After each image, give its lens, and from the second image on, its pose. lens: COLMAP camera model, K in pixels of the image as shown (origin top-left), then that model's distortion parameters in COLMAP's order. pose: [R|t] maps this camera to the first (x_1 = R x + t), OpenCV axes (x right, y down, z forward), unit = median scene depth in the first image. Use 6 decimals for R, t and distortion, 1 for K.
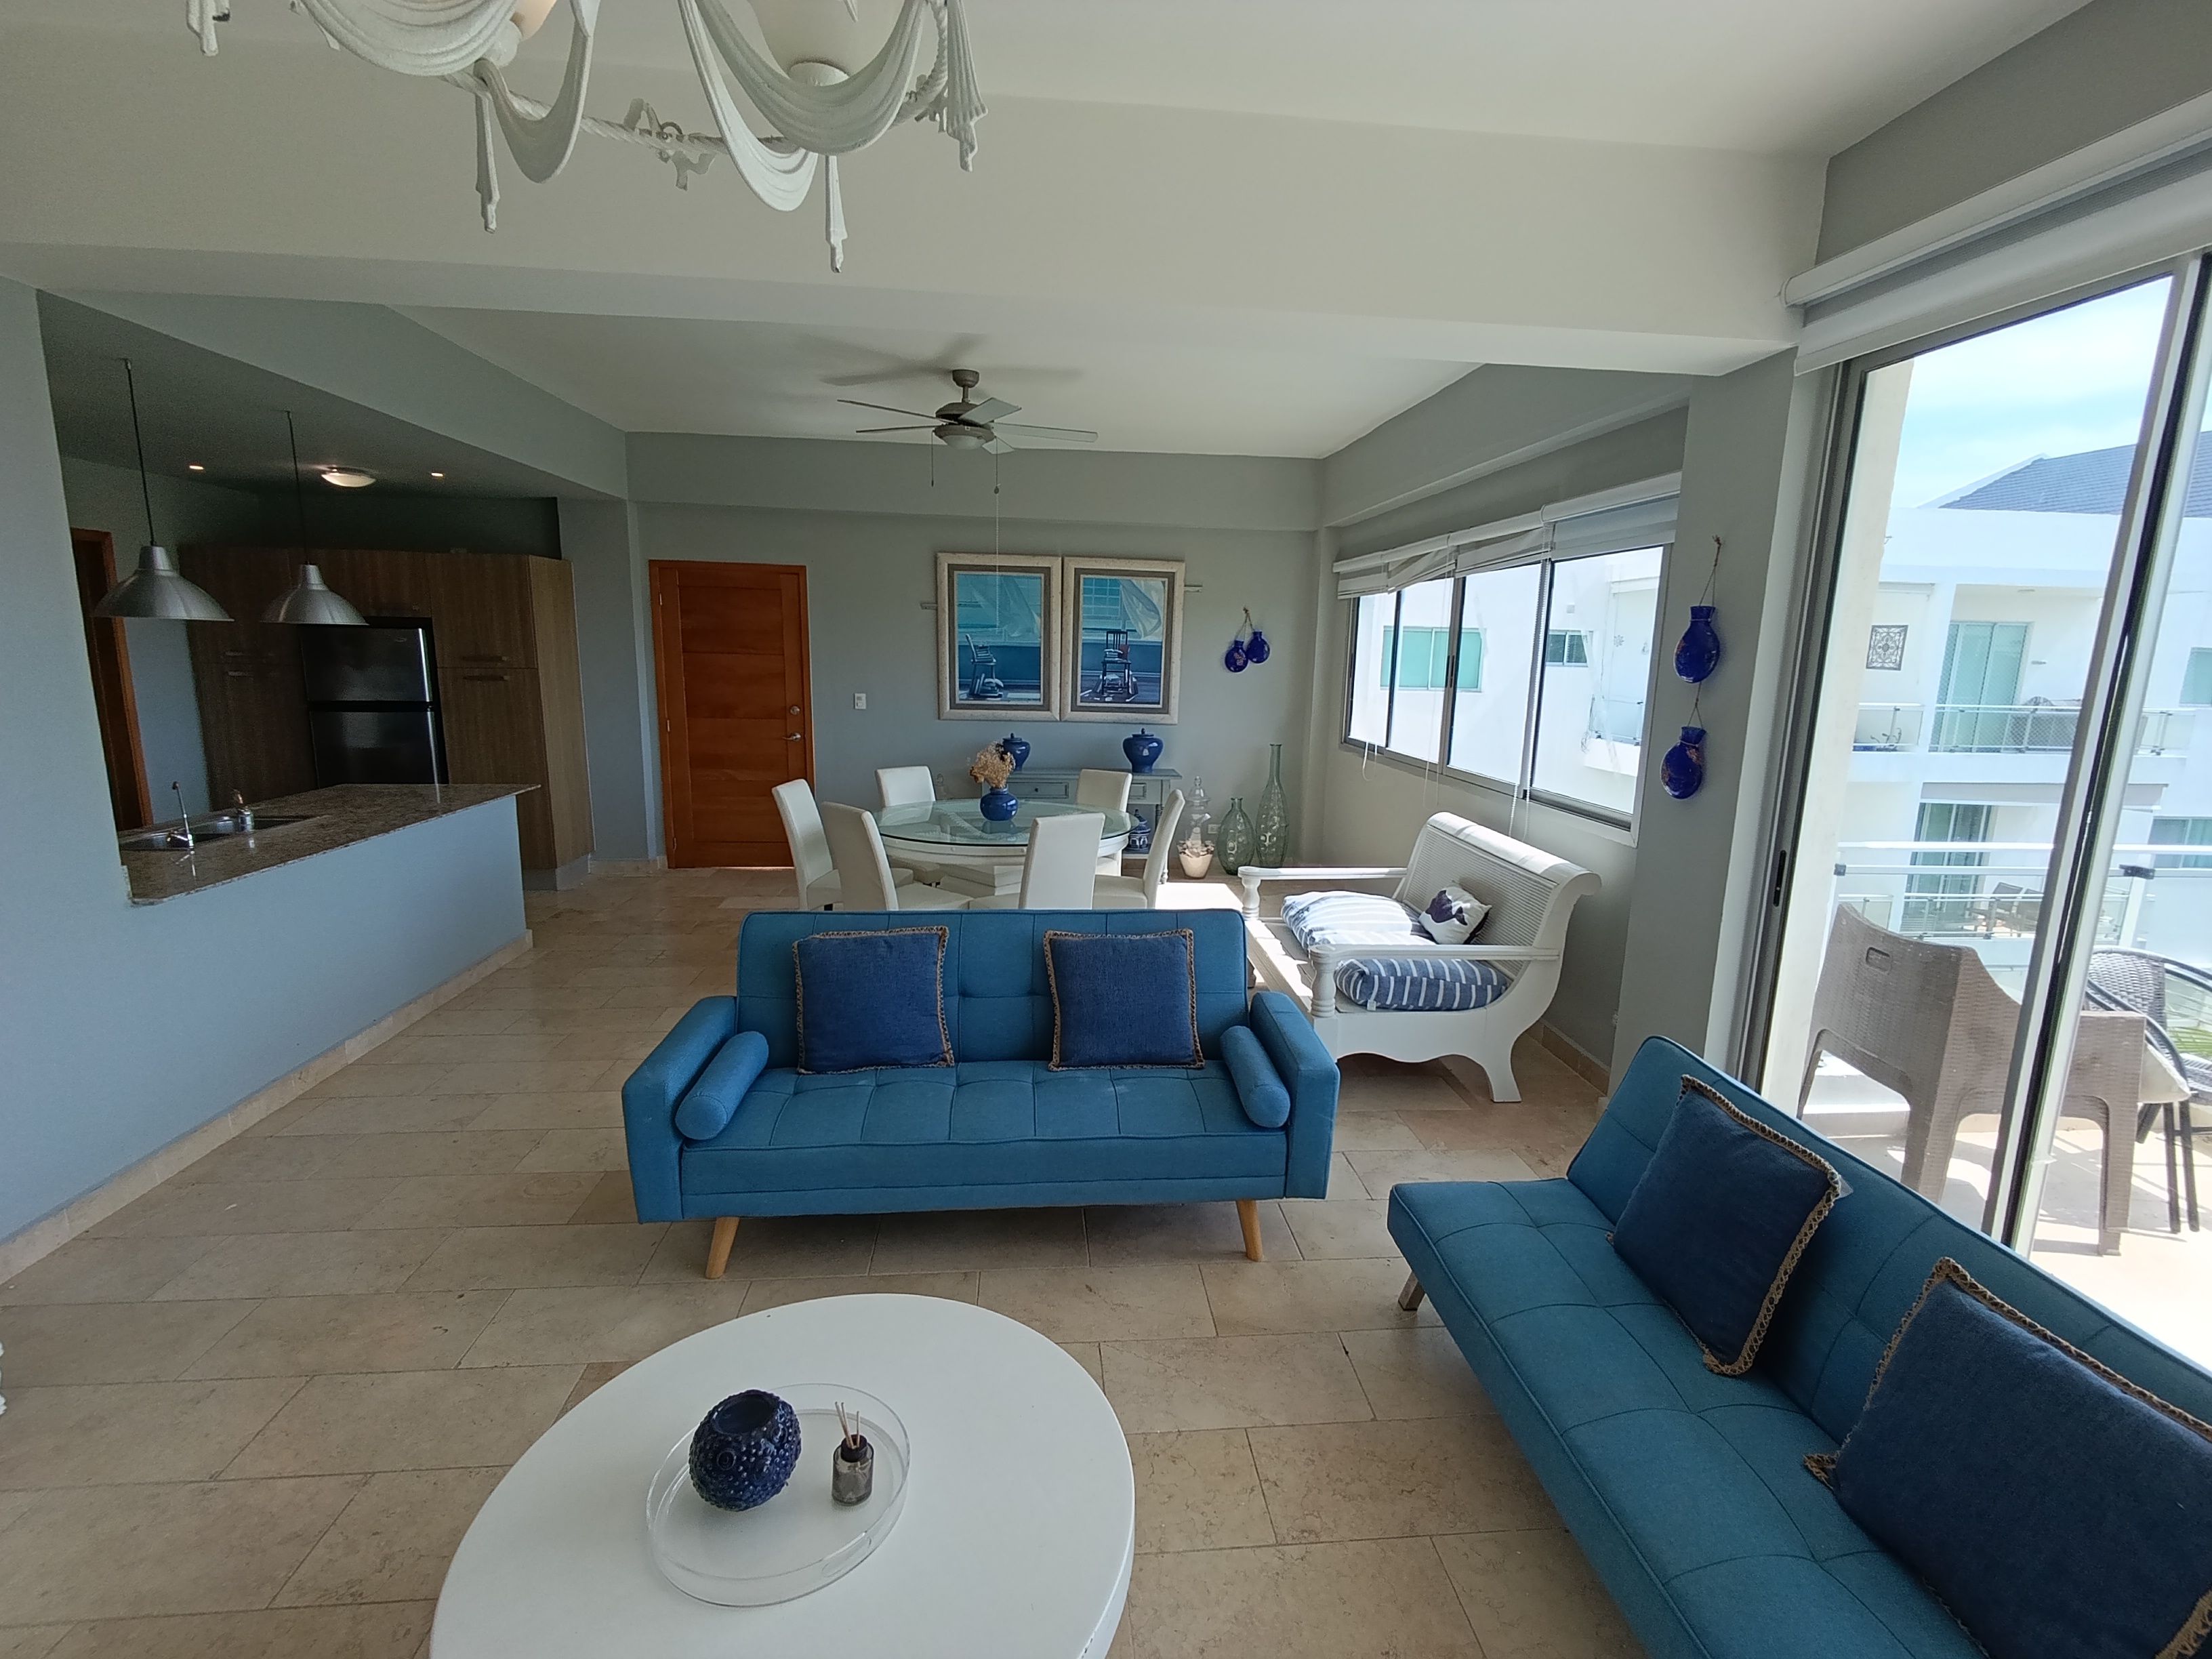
lens RADIAL K [[1027.0, 0, 1115.3], [0, 1027.0, 833.3], [0, 0, 1]] dist [0.001429, 0.001767]
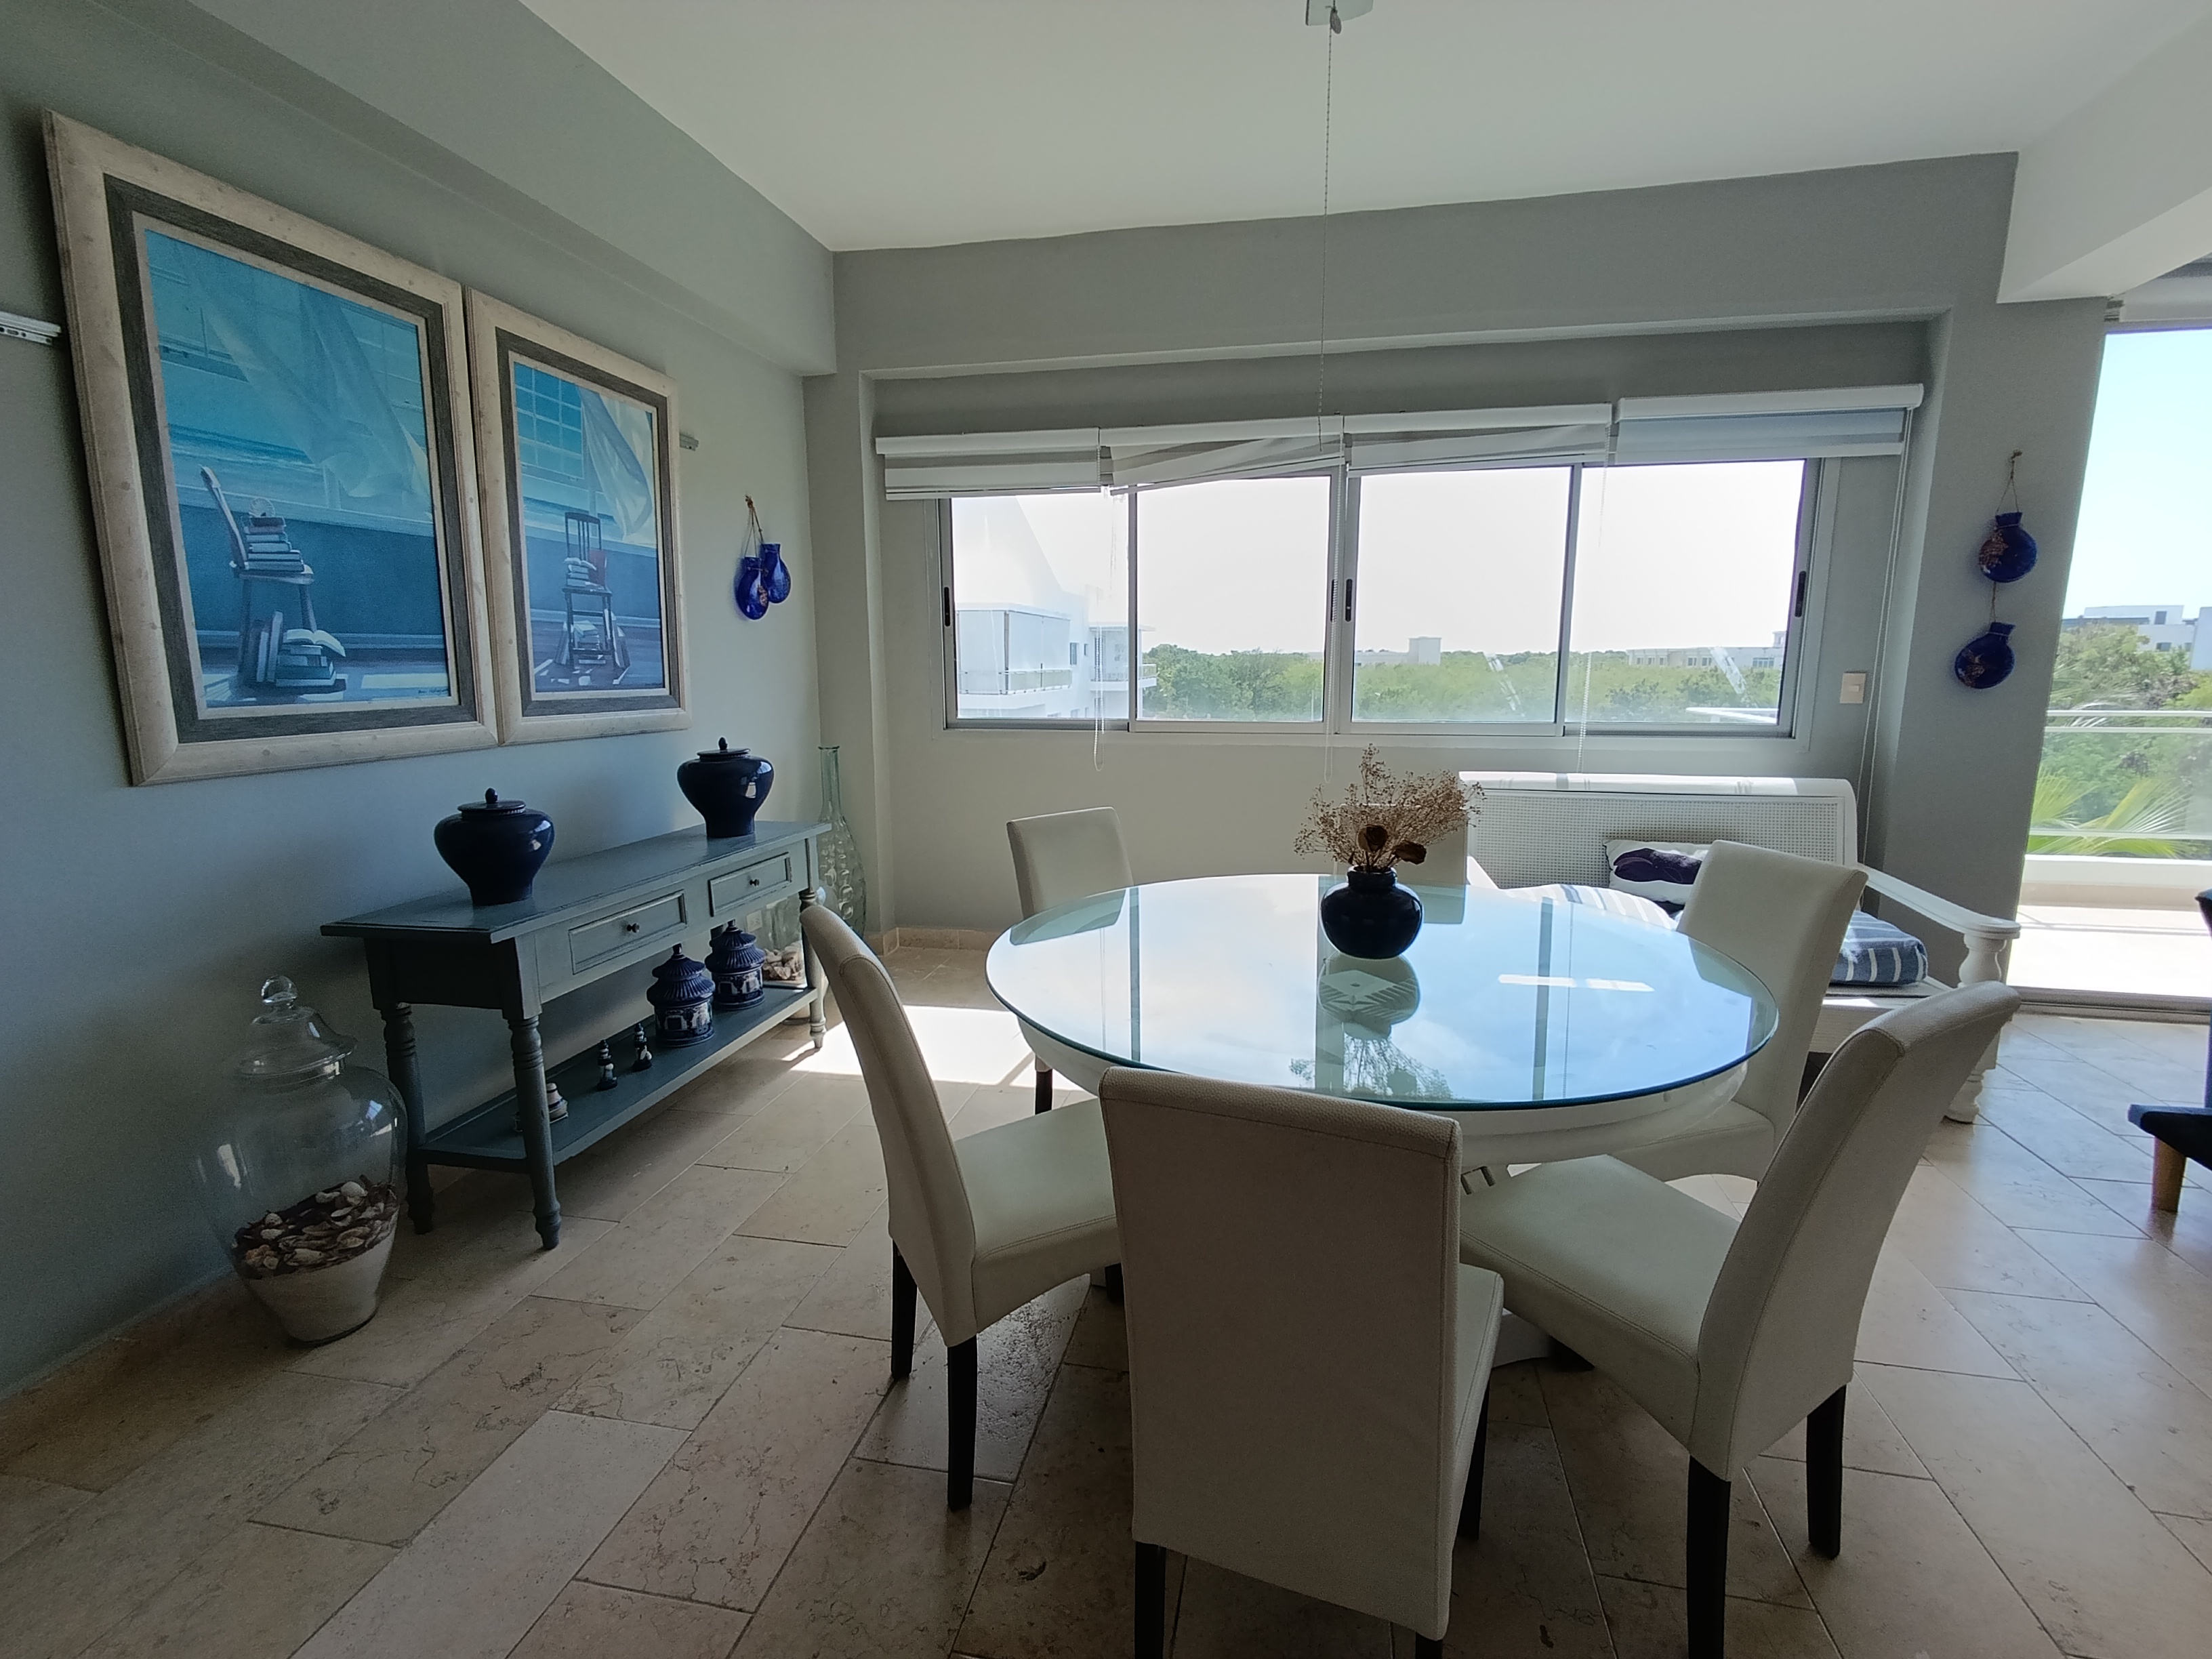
lens RADIAL K [[1027.0, 0, 1114.8], [0, 1027.0, 830.5], [0, 0, 1]] dist [0.001429, 0.001767]
pose [[0.280014, -0.183182, 0.942357, -0.405617], [0.182533, 0.973878, 0.135071, -0.102931], [-0.942483, 0.134189, 0.306136, 0.789381]]
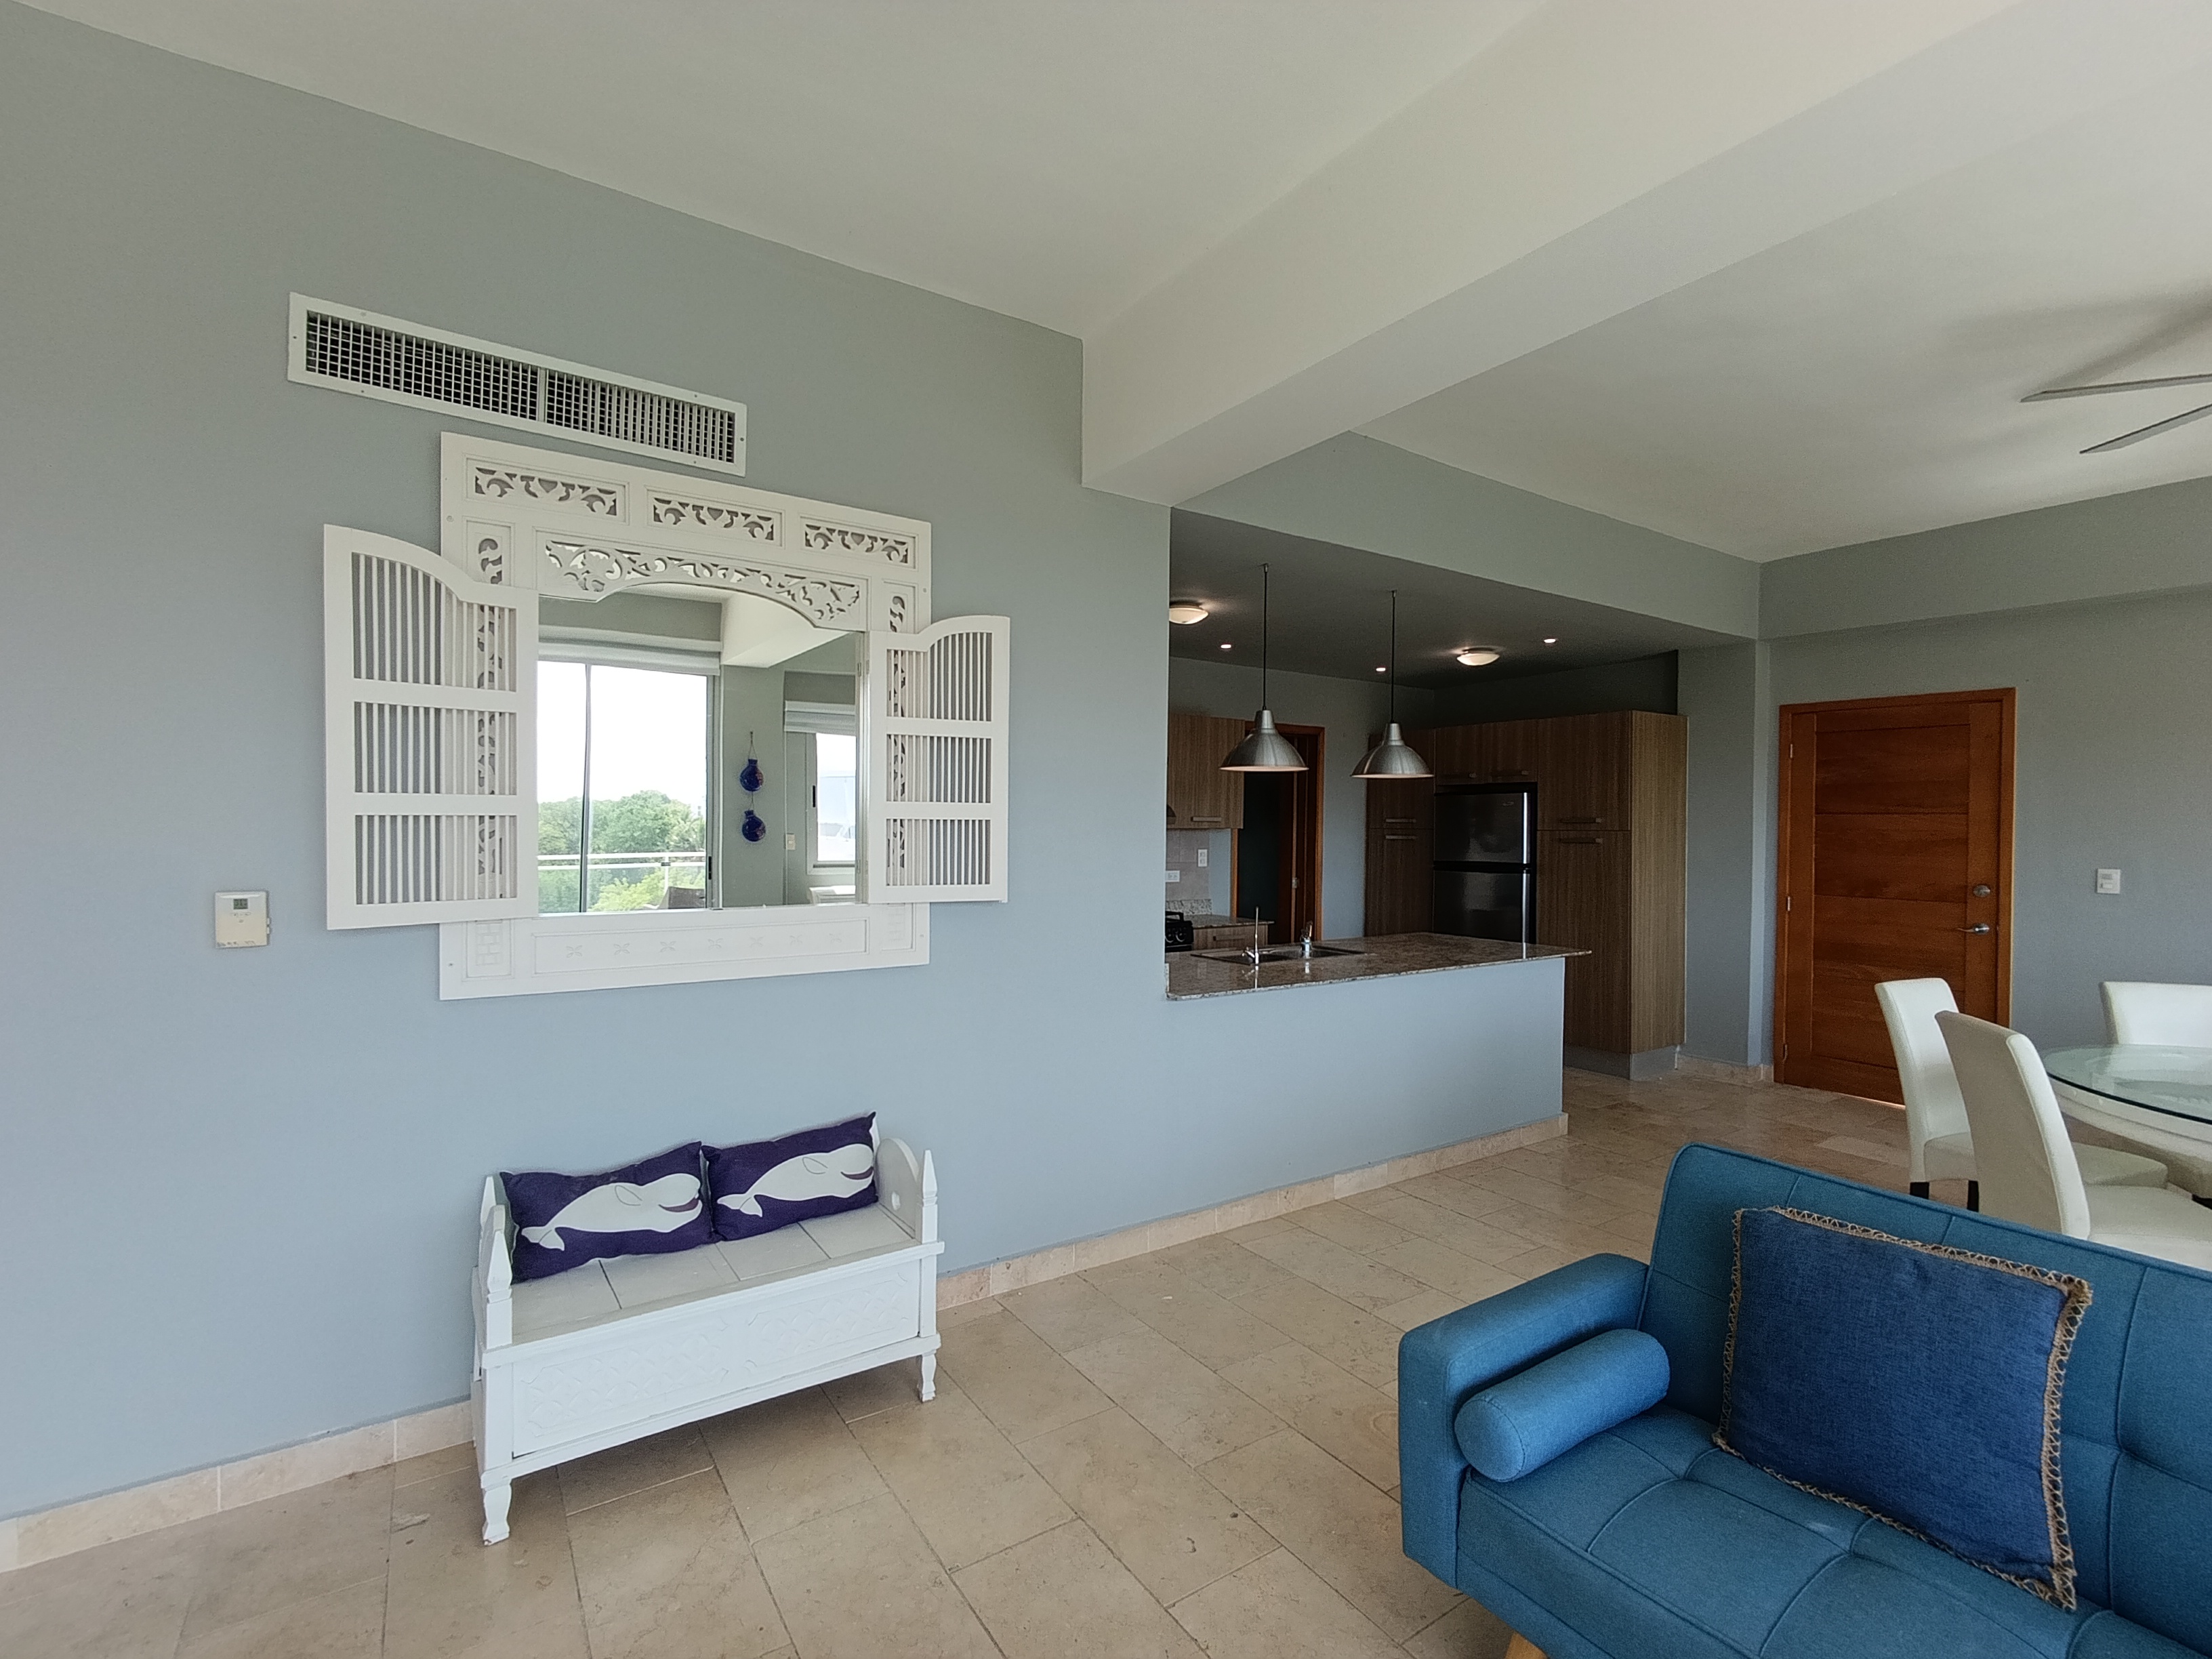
lens RADIAL K [[1027.0, 0, 1111.5], [0, 1027.0, 830.0], [0, 0, 1]] dist [0.001429, 0.001767]
pose [[0.483635, -0.008992, -0.875224, 0.015891], [-0.159915, 0.982208, -0.098458, 0.003315], [0.860537, 0.187580, 0.473592, 0.170861]]
